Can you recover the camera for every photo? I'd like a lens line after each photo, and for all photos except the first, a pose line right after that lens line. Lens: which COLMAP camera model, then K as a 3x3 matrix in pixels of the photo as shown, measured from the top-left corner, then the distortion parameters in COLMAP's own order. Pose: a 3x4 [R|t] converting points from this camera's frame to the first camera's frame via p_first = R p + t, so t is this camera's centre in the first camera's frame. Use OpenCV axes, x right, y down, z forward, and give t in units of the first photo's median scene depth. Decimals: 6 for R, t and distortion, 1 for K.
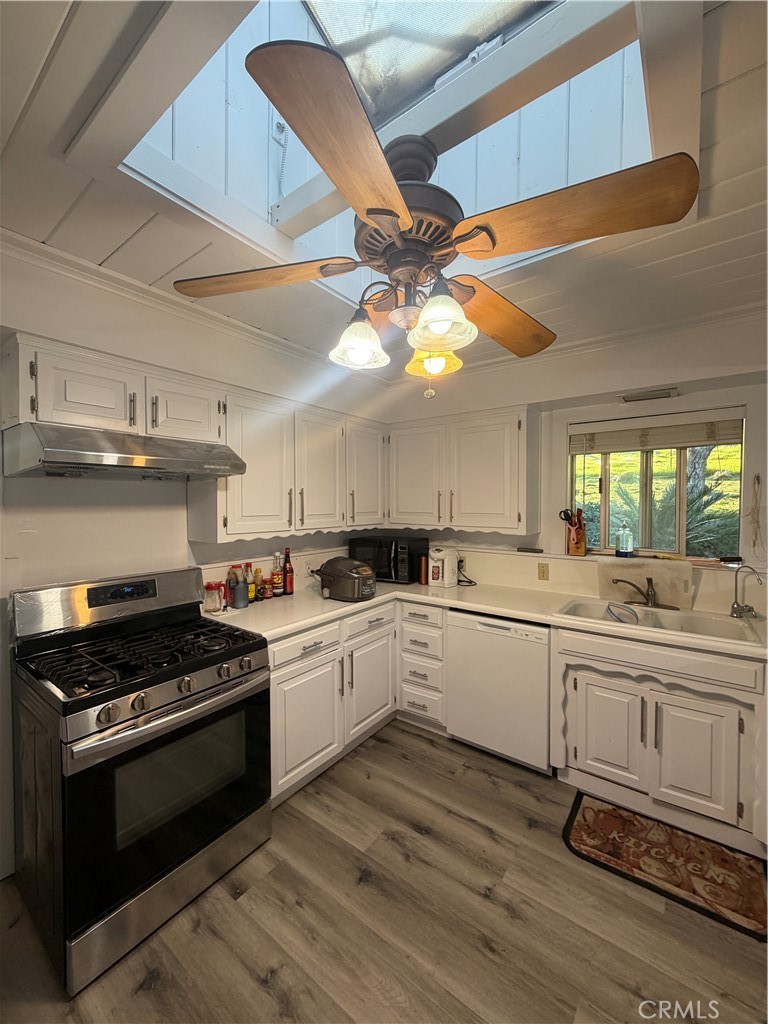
lens RADIAL K [[408.1, 0, 383.3], [0, 408.1, 510.4], [0, 0, 1]] dist [-0.000025, -0.000003]
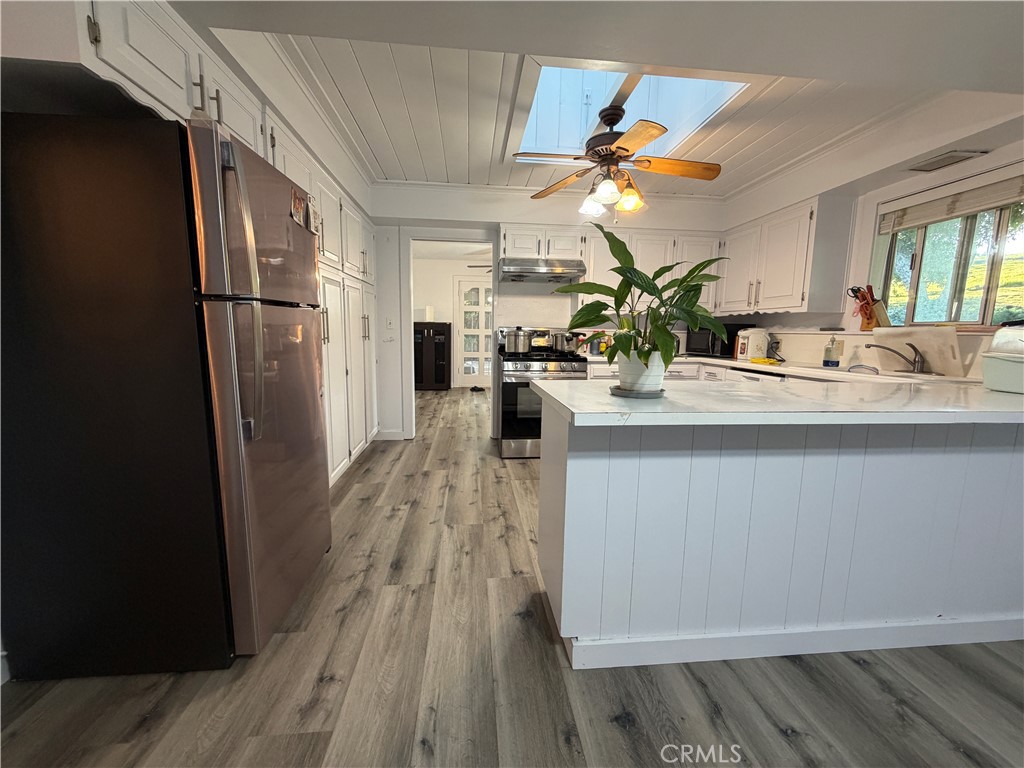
lens RADIAL K [[408.1, 0, 509.8], [0, 408.1, 385.5], [0, 0, 1]] dist [-0.000025, -0.000003]
pose [[0.673355, 0.108832, -0.731265, 0.719041], [-0.032168, 0.992482, 0.118088, 0.176306], [0.738619, -0.055992, 0.671794, -0.475240]]
